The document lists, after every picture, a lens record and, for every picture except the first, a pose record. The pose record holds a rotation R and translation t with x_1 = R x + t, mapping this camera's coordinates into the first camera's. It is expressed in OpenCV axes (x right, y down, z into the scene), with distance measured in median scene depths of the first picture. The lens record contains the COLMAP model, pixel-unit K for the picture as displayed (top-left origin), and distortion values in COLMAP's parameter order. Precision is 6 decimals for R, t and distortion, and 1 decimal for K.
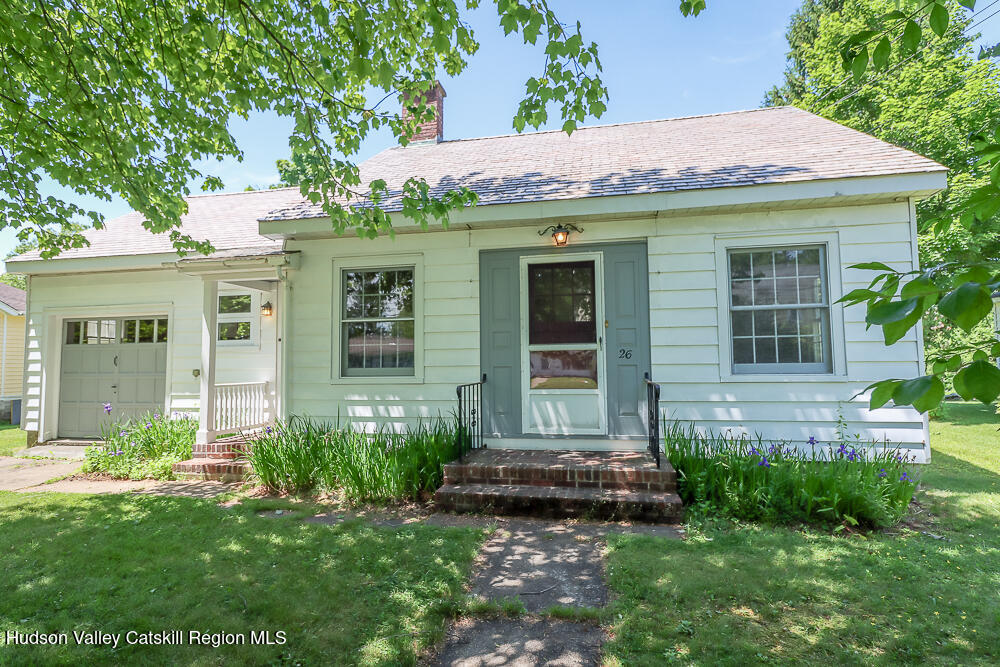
lens RADIAL K [[491.3, 0, 493.4], [0, 491.3, 337.1], [0, 0, 1]] dist [-0.002337, -0.000176]
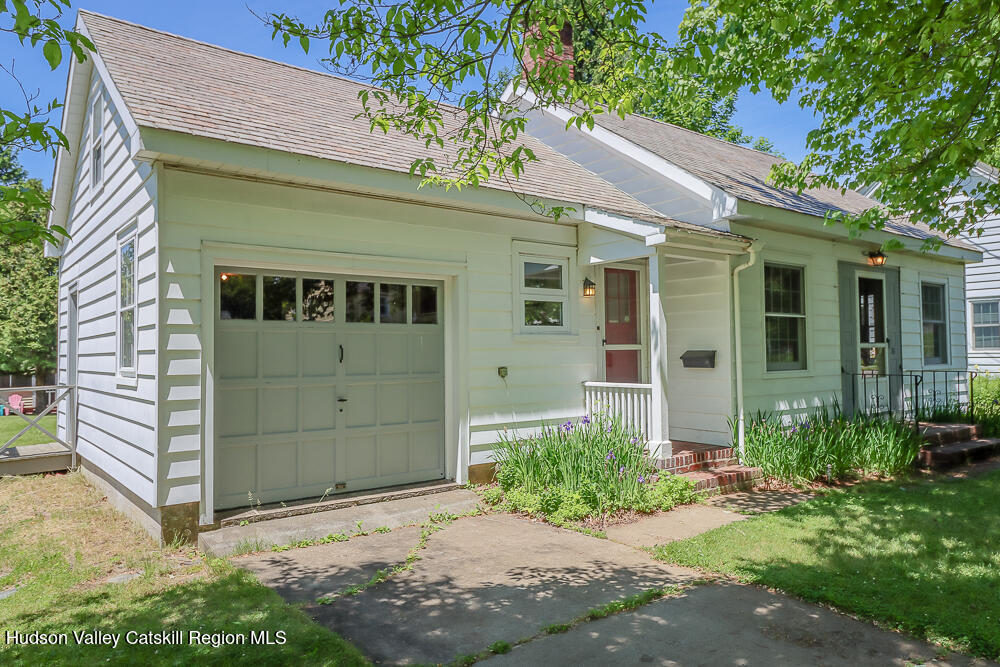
lens RADIAL K [[685.9, 0, 499.5], [0, 685.9, 332.5], [0, 0, 1]] dist [0.002372, -0.000275]
pose [[0.674112, 0.029701, 0.738032, -1.667276], [-0.038079, 0.999260, -0.005432, 0.029895], [-0.737647, -0.024442, 0.674744, 0.472476]]
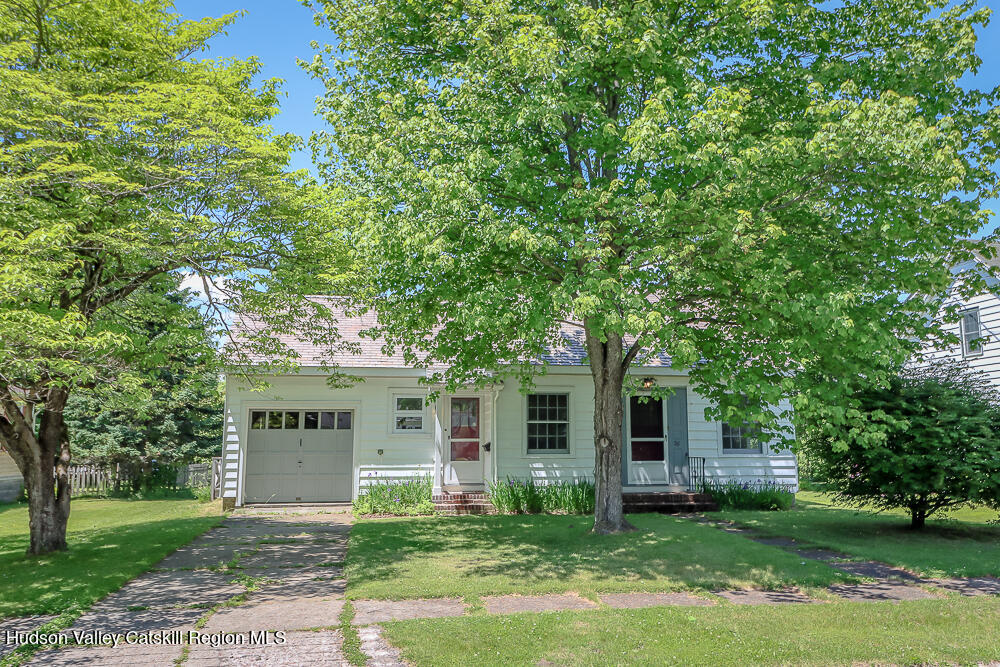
lens RADIAL K [[747.2, 0, 507.0], [0, 747.2, 333.7], [0, 0, 1]] dist [0.006061, 0.000136]
pose [[0.939099, 0.061624, 0.338076, -1.293309], [-0.028185, 0.994288, -0.102944, -0.069727], [-0.342489, 0.087146, 0.935472, -1.495805]]
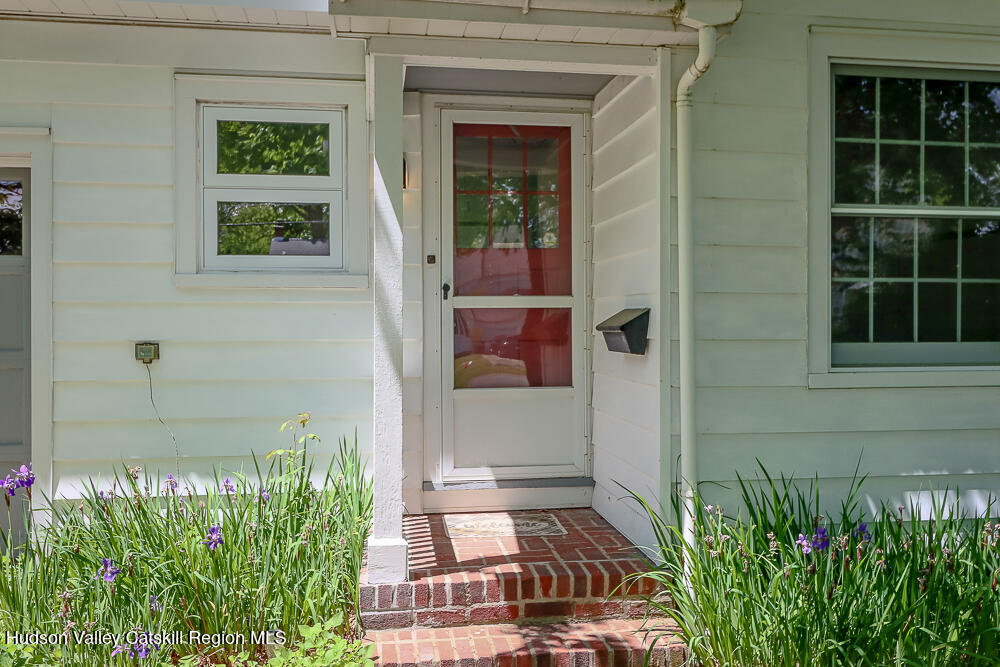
lens RADIAL K [[987.3, 0, 498.9], [0, 987.3, 331.7], [0, 0, 1]] dist [-0.000278, 0.000000]
pose [[0.953958, 0.013780, 0.299625, -0.738821], [-0.027725, 0.998718, 0.042341, 0.031666], [-0.298657, -0.048698, 0.953117, 0.399340]]
